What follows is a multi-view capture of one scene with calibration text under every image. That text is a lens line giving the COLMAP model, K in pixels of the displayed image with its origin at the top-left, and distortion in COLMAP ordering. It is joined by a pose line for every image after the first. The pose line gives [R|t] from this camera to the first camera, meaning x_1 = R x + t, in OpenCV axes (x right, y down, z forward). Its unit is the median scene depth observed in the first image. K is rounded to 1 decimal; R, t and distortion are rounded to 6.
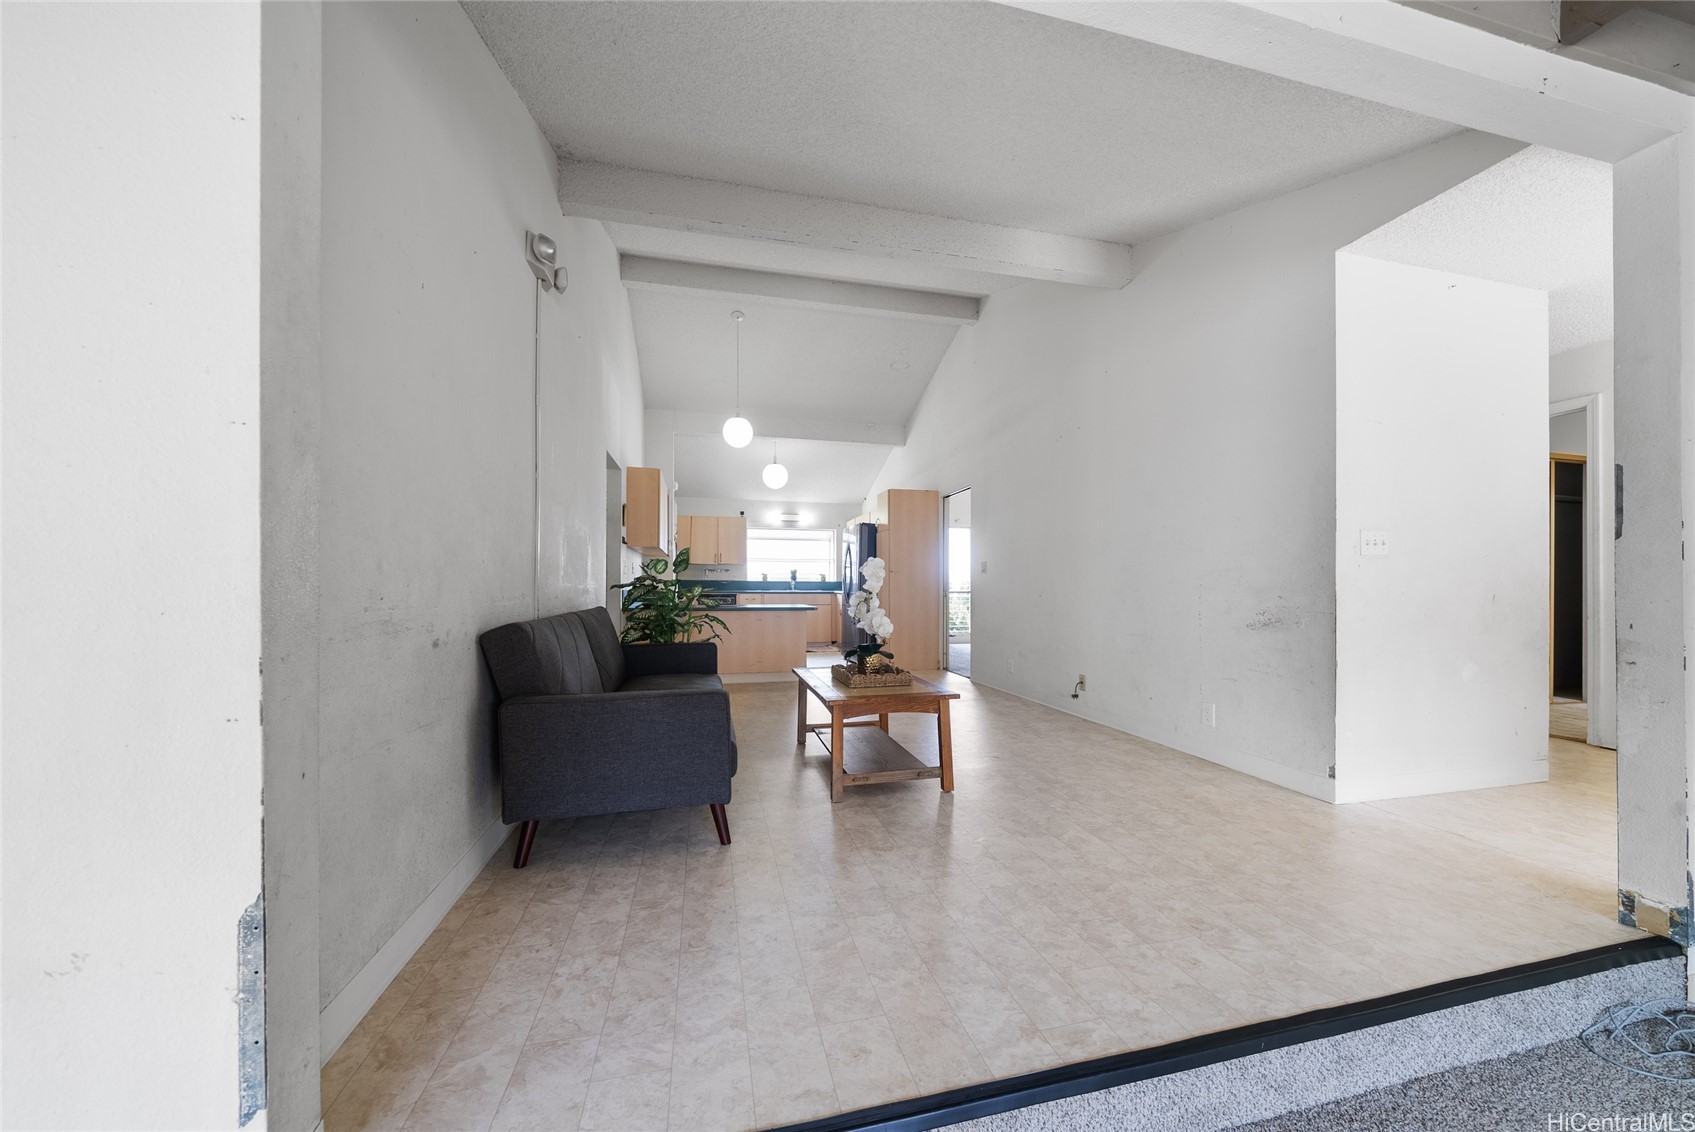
lens RADIAL K [[573.1, 0, 853.8], [0, 573.1, 588.9], [0, 0, 1]] dist [-0.000799, -0.000089]
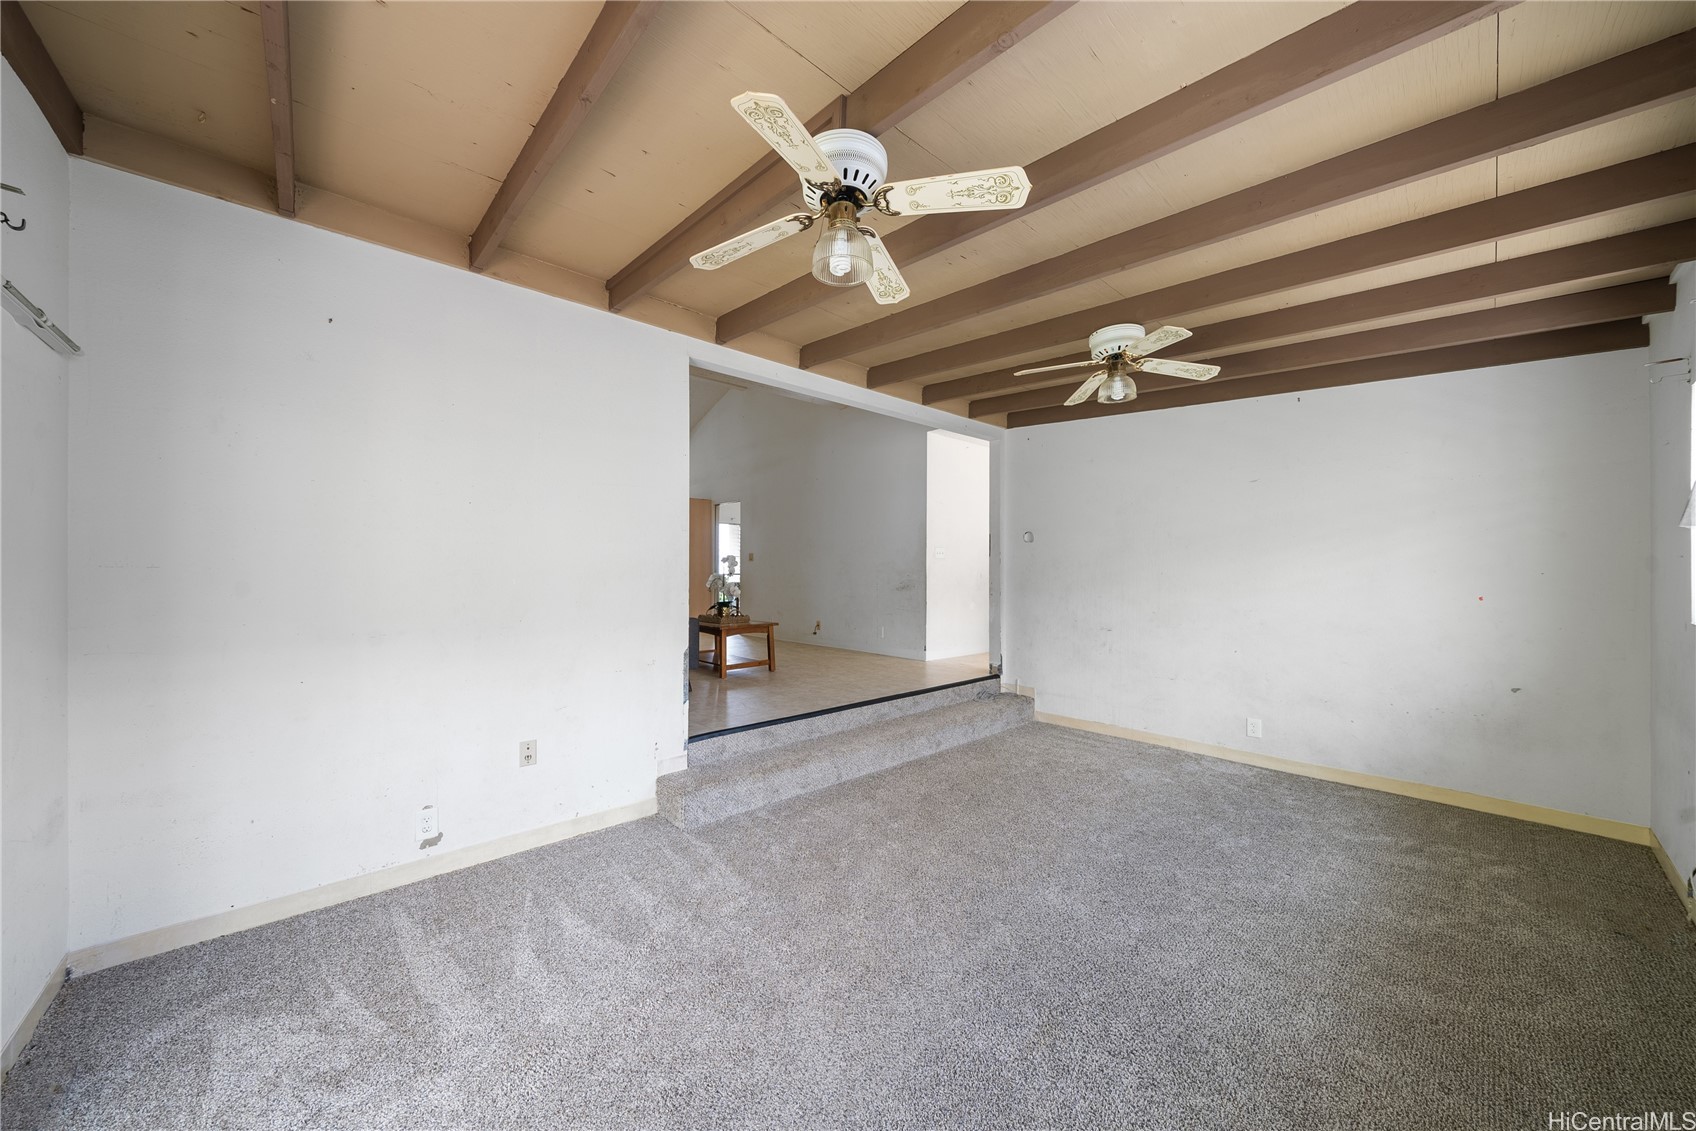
lens RADIAL K [[586.2, 0, 845.3], [0, 586.2, 576.3], [0, 0, 1]] dist [-0.001084, -0.000199]
pose [[0.876081, -0.001644, 0.482162, -0.605730], [-0.002689, 0.999962, 0.008297, -0.000384], [-0.482157, -0.008565, 0.876043, -0.933707]]
